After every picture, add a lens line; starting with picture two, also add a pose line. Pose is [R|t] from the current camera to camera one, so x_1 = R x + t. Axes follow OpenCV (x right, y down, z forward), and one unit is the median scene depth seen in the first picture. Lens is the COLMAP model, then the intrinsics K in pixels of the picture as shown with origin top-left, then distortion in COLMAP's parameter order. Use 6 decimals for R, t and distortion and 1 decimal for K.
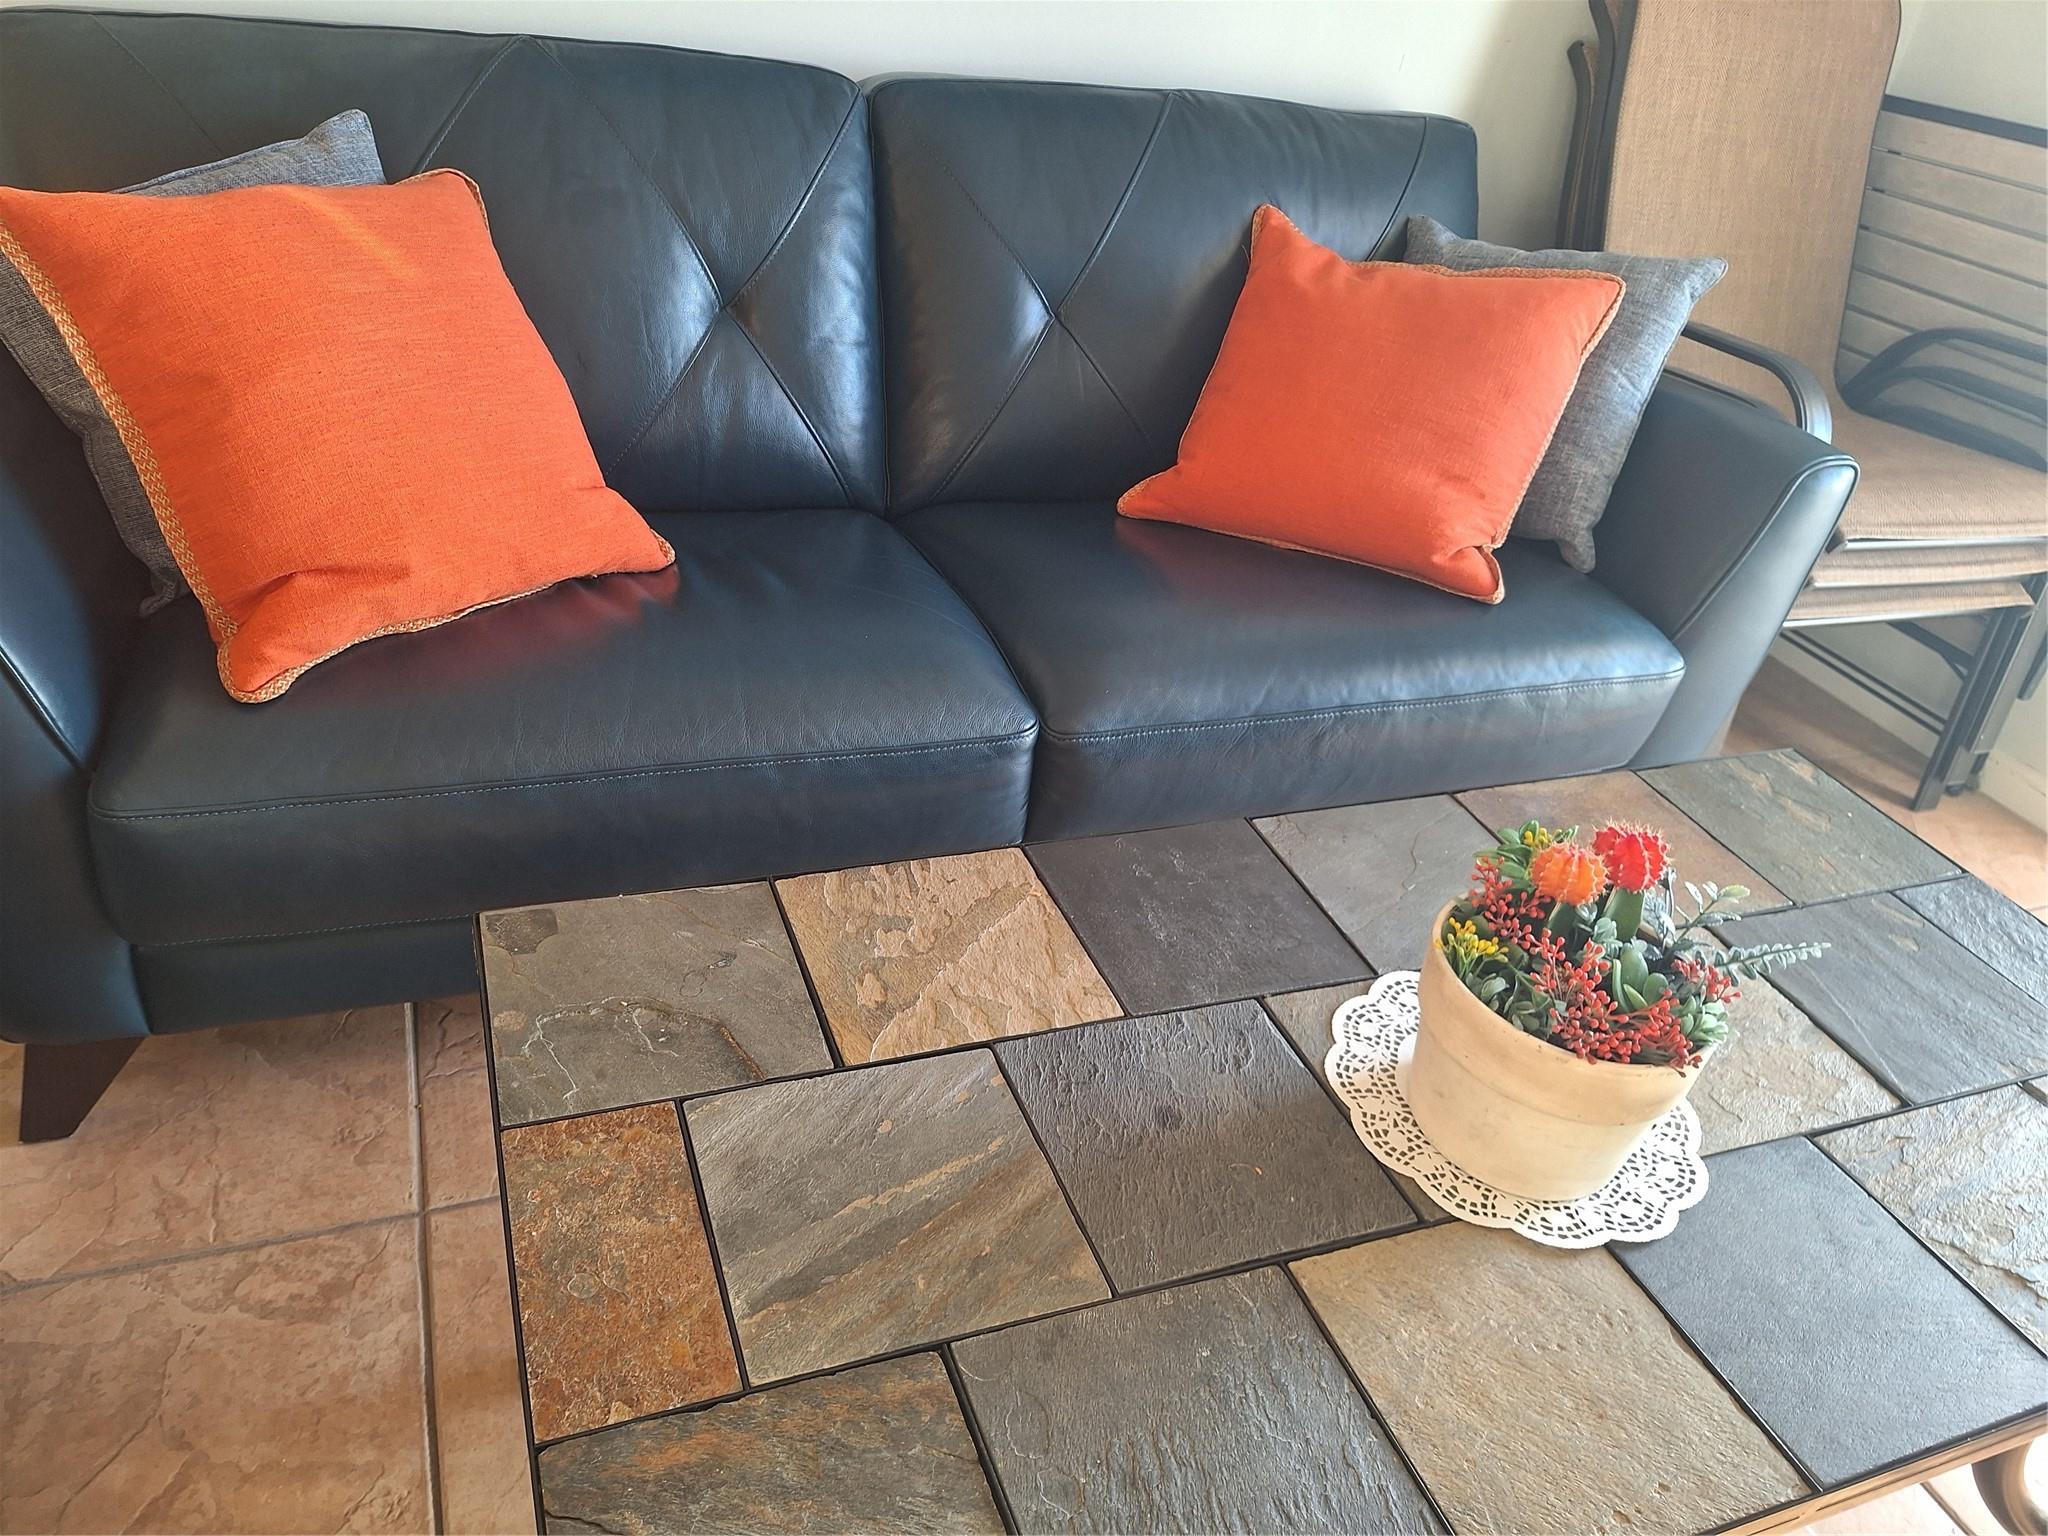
lens RADIAL K [[1467.6, 0, 1024.0], [0, 1467.6, 768.0], [0, 0, 1]] dist [-0.000242, 0.001305]
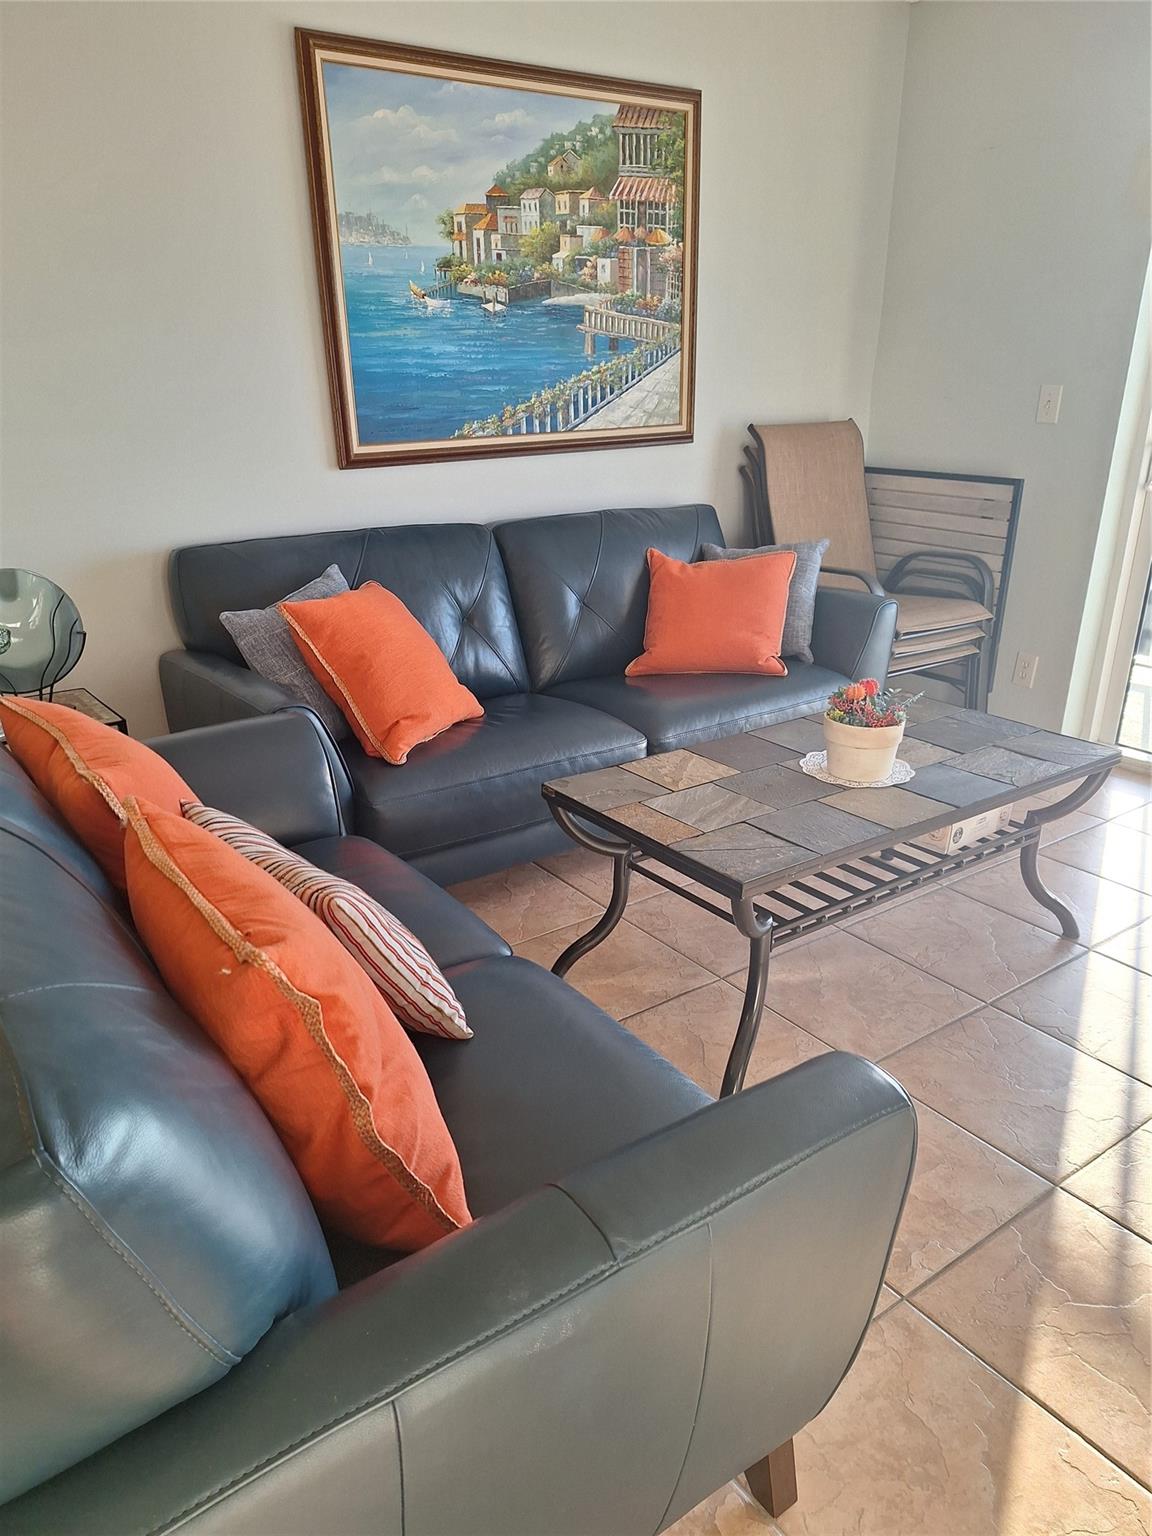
lens RADIAL K [[1100.7, 0, 573.7], [0, 1100.7, 807.8], [0, 0, 1]] dist [-0.000242, 0.001305]
pose [[0.957323, -0.207283, 0.201411, -0.433701], [0.237835, 0.960945, -0.141488, 0.272595], [-0.164217, 0.183352, 0.969234, -0.705934]]
